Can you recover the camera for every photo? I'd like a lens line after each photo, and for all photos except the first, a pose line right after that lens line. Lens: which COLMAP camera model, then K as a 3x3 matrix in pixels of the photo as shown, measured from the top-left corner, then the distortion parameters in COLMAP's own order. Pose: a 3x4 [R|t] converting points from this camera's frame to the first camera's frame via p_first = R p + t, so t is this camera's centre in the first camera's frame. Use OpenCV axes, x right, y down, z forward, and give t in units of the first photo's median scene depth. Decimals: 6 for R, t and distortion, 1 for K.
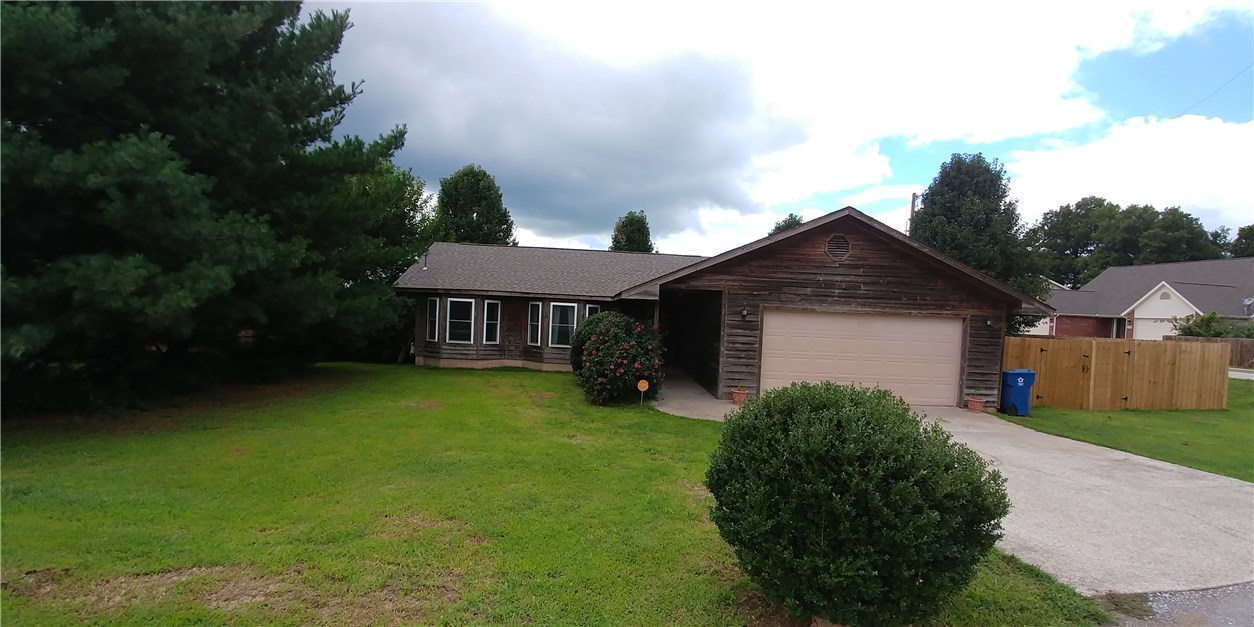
lens RADIAL K [[554.4, 0, 629.9], [0, 554.4, 327.9], [0, 0, 1]] dist [-0.030147, -0.000004]
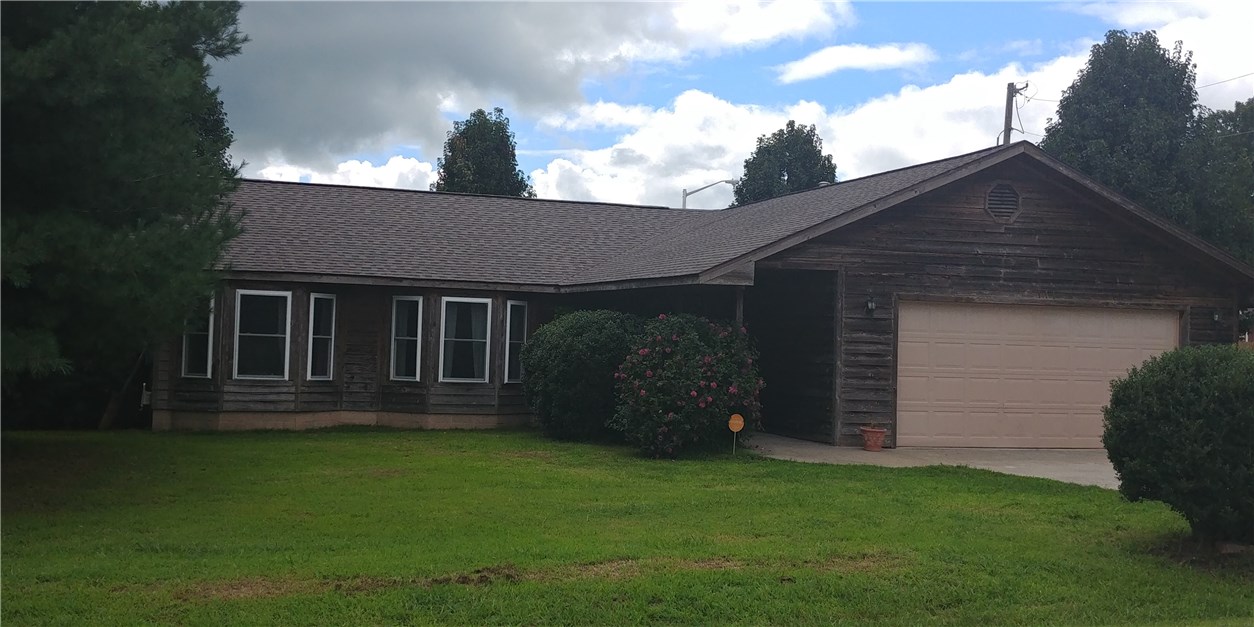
lens RADIAL K [[1377.8, 0, 627.3], [0, 1377.8, 289.9], [0, 0, 1]] dist [0.215593, -0.716703]
pose [[0.966781, -0.007361, 0.255502, -0.309304], [0.022444, 0.998169, -0.056168, 0.024629], [-0.254620, 0.060037, 0.965176, -0.300218]]
